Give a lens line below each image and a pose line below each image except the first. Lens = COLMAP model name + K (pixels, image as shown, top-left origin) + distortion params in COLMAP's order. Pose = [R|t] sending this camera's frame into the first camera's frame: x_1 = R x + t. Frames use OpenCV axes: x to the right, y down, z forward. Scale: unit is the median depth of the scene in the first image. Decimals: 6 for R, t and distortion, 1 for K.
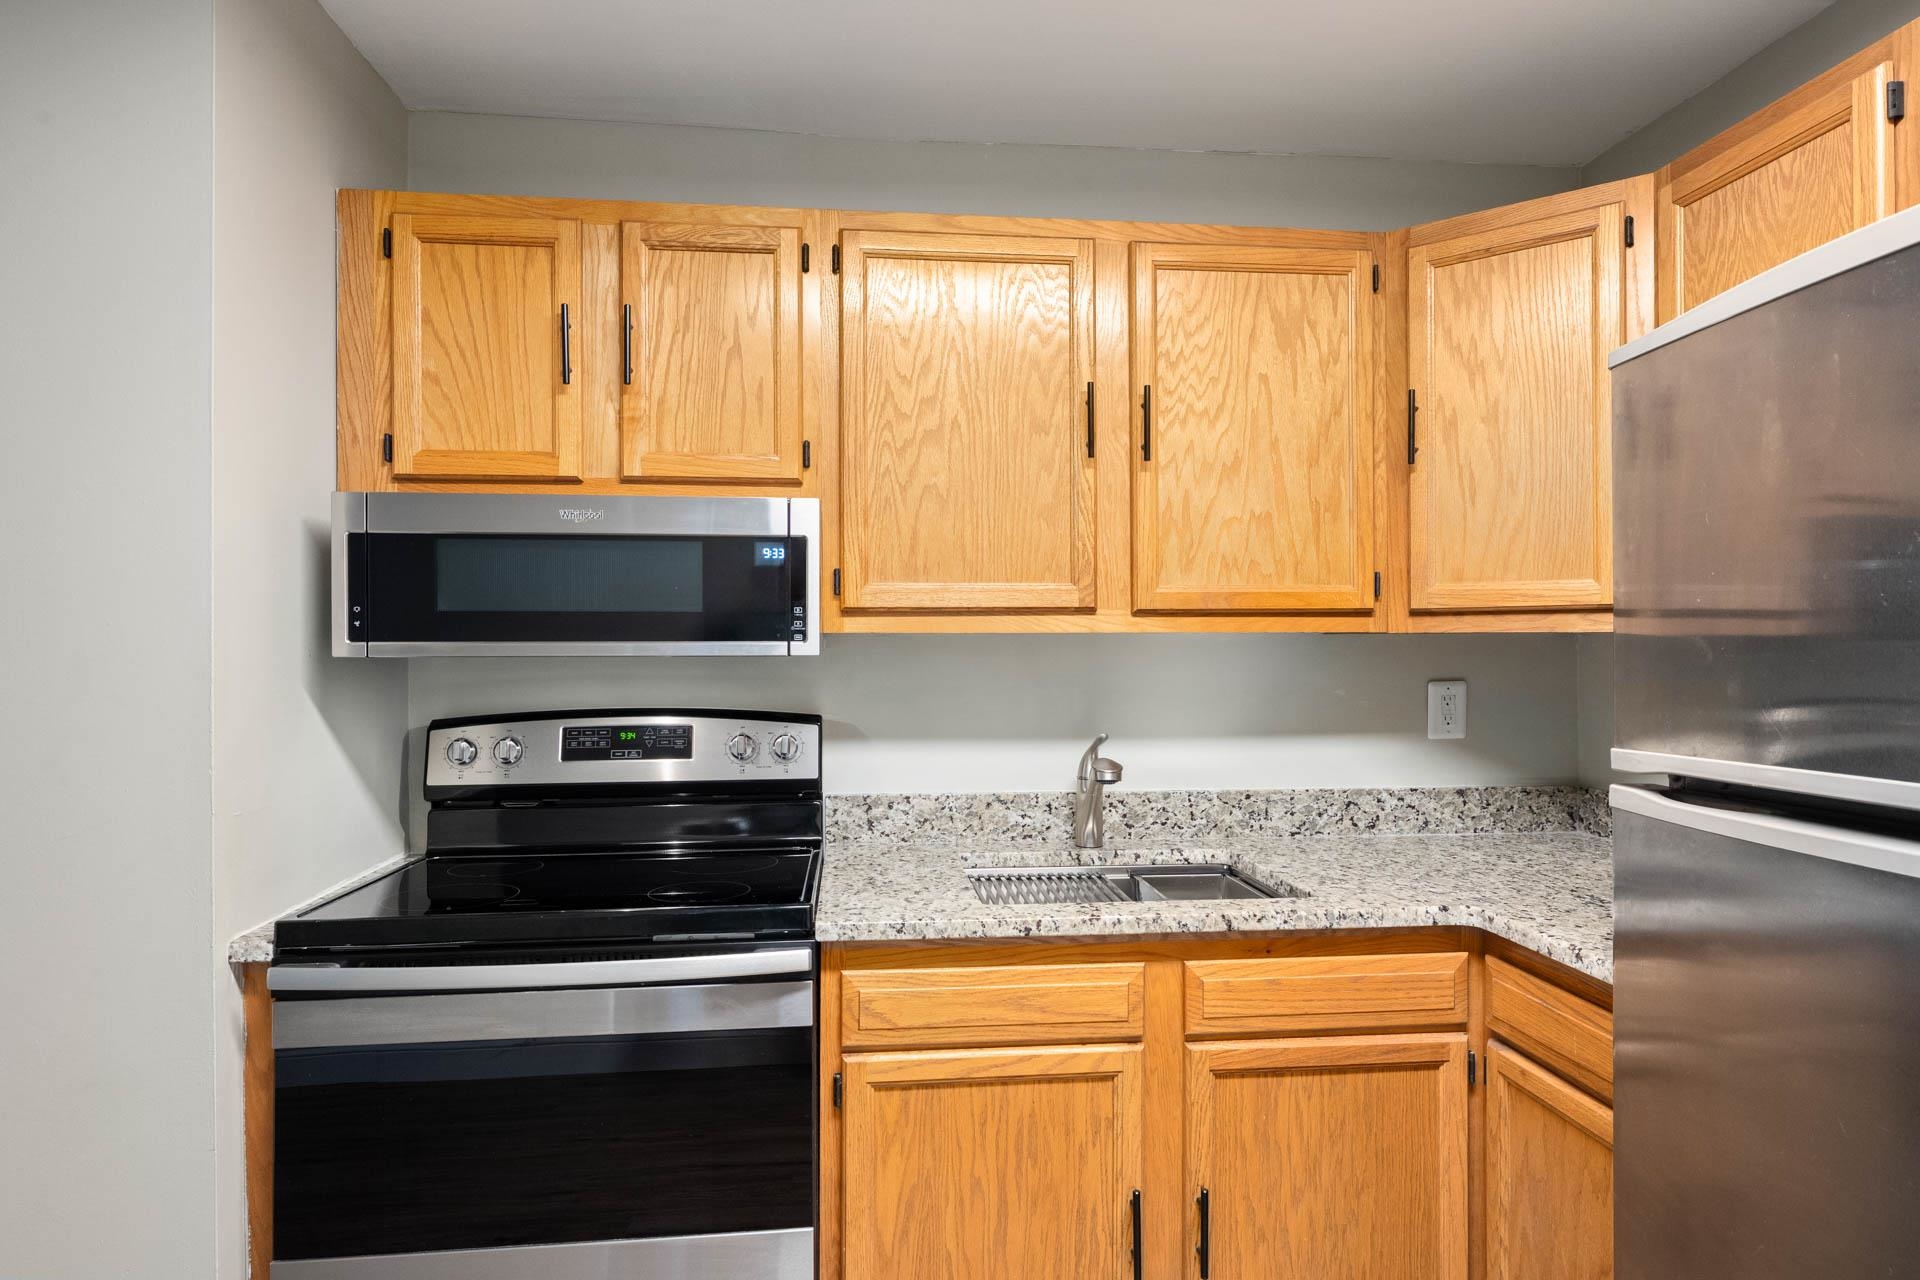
lens RADIAL K [[1084.7, 0, 960.0], [0, 1084.7, 640.0], [0, 0, 1]] dist [-0.002968, -0.000624]
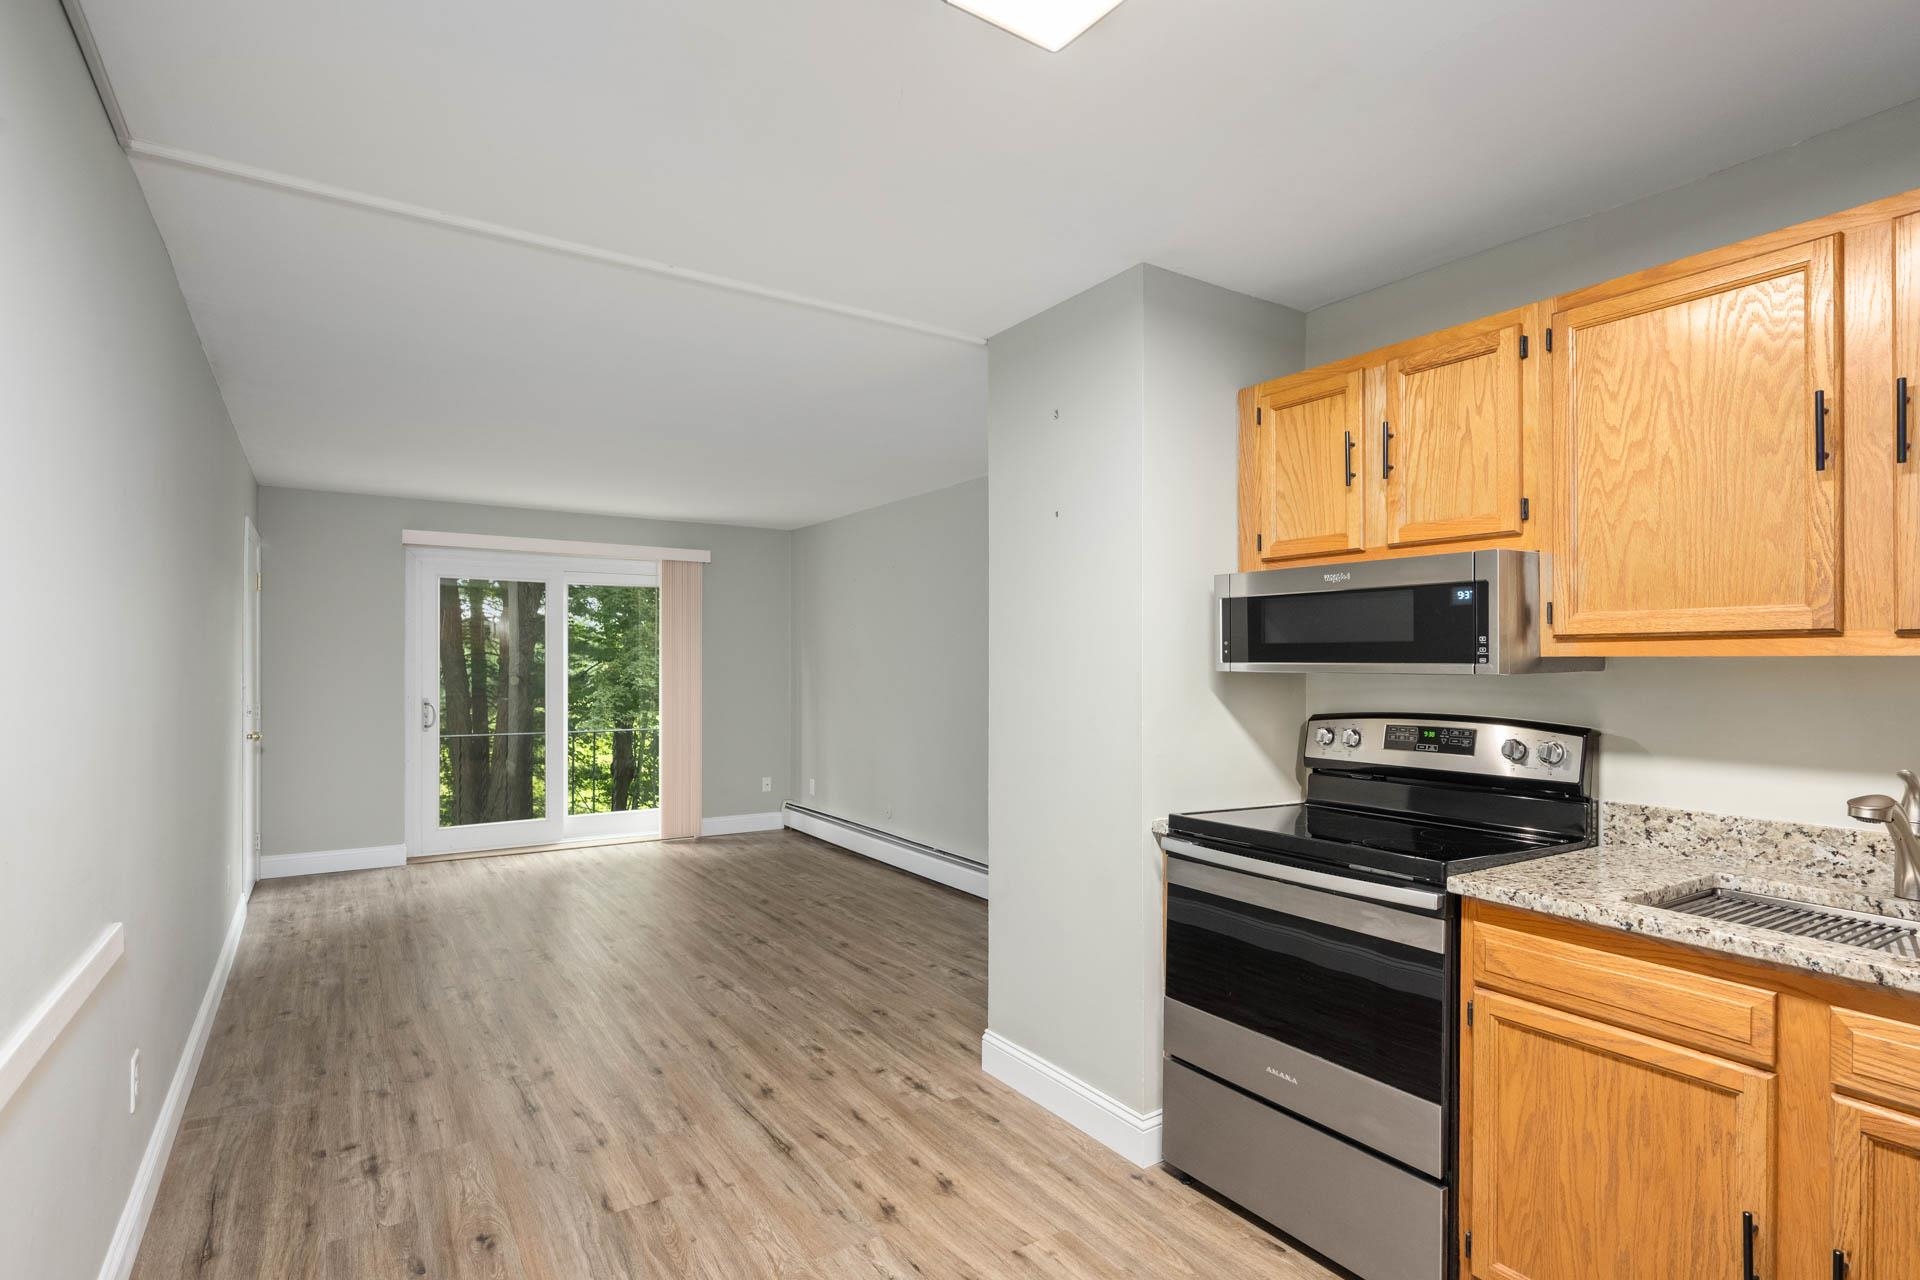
lens RADIAL K [[960.6, 0, 967.3], [0, 960.6, 661.4], [0, 0, 1]] dist [-0.001114, 0.000519]
pose [[0.455638, 0.003098, -0.890160, 0.534351], [-0.001819, 0.999995, 0.002550, -0.002753], [0.890163, 0.000457, 0.455641, -0.041844]]
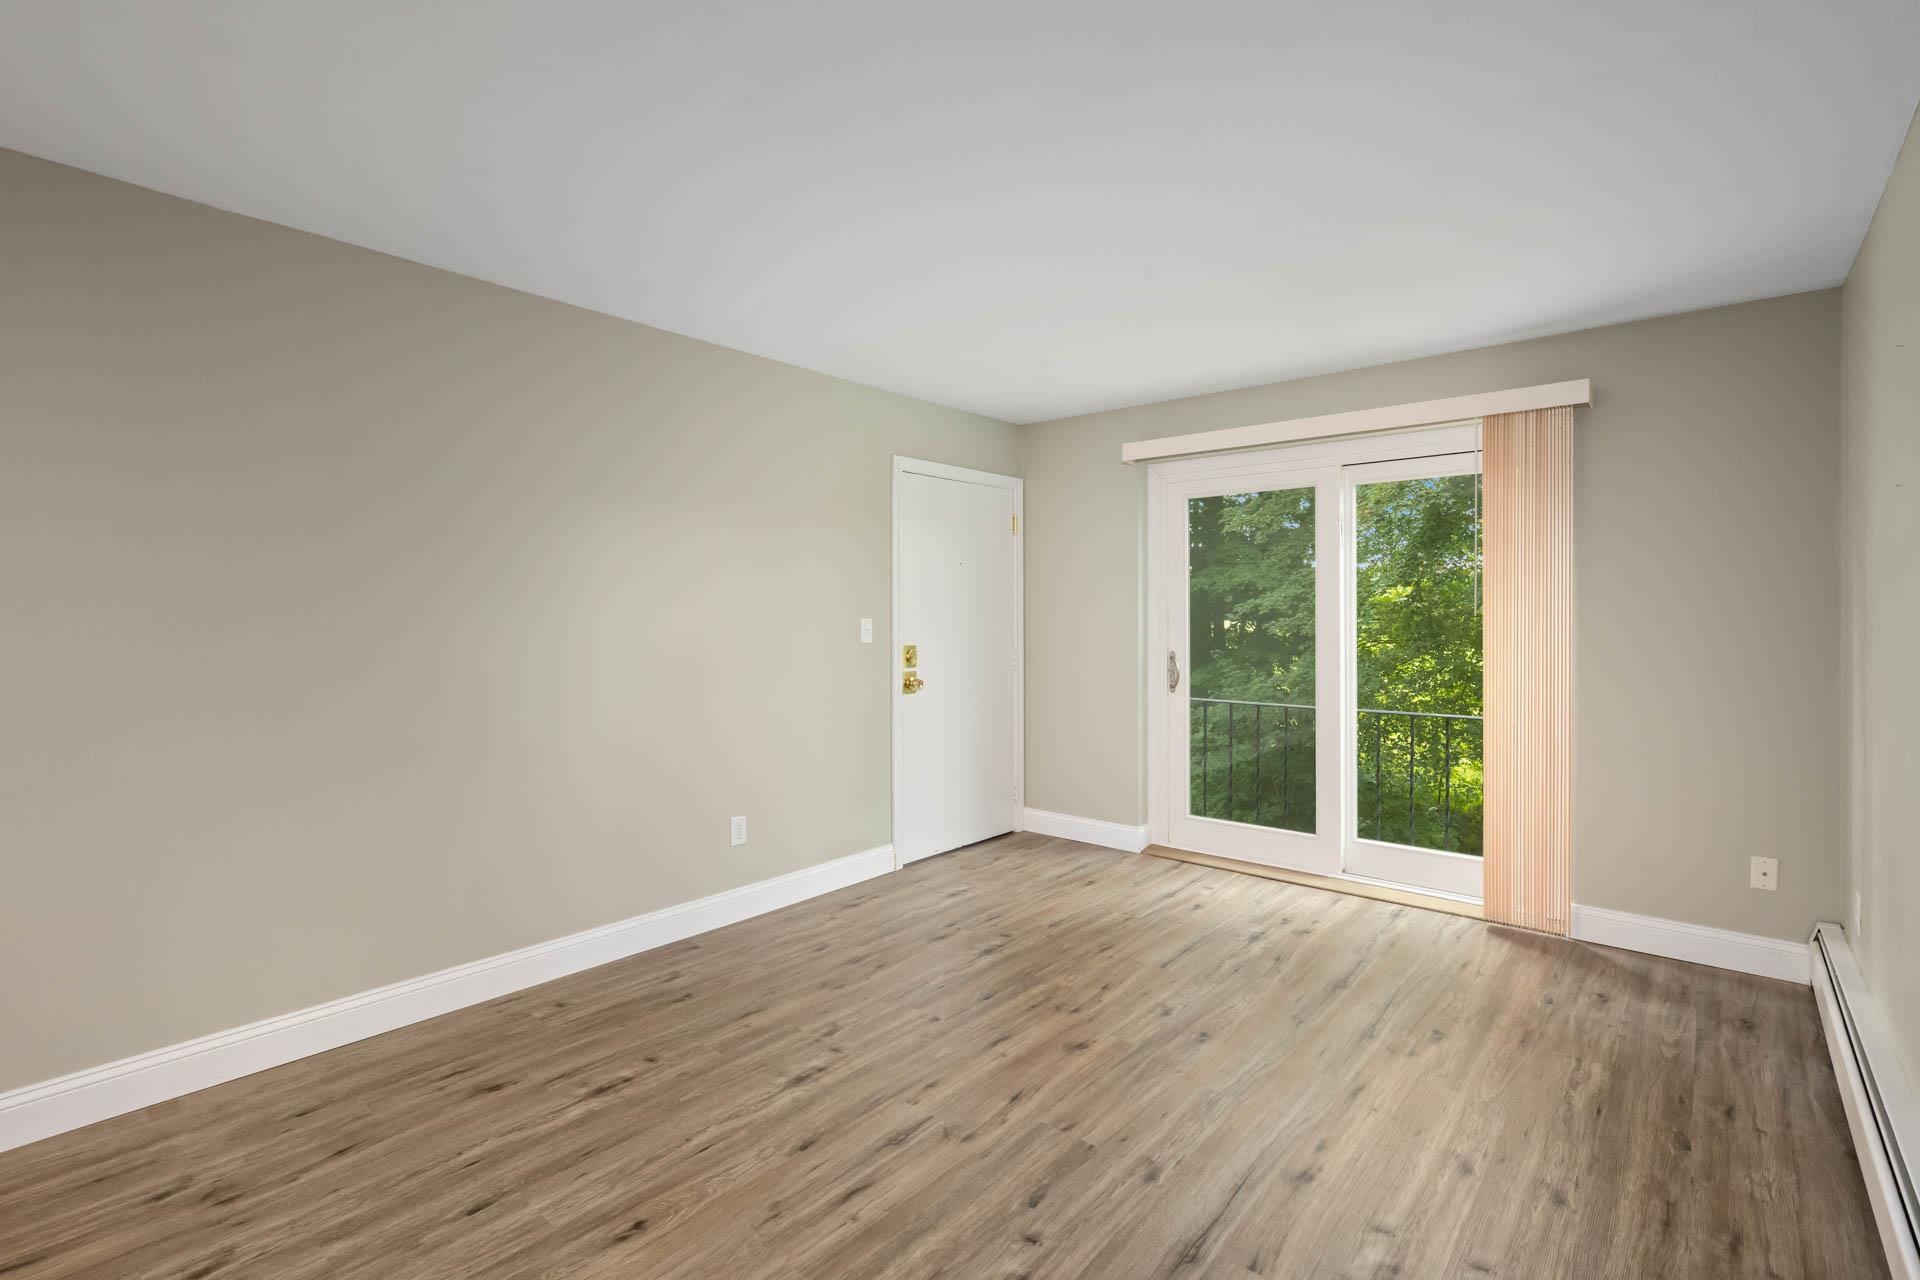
lens RADIAL K [[876.6, 0, 983.8], [0, 876.6, 628.8], [0, 0, 1]] dist [-0.002383, -0.000241]
pose [[-0.717623, 0.015448, -0.696260, -1.218876], [0.004446, 0.999835, 0.017602, 0.030451], [0.696418, 0.009536, -0.717573, 1.177880]]
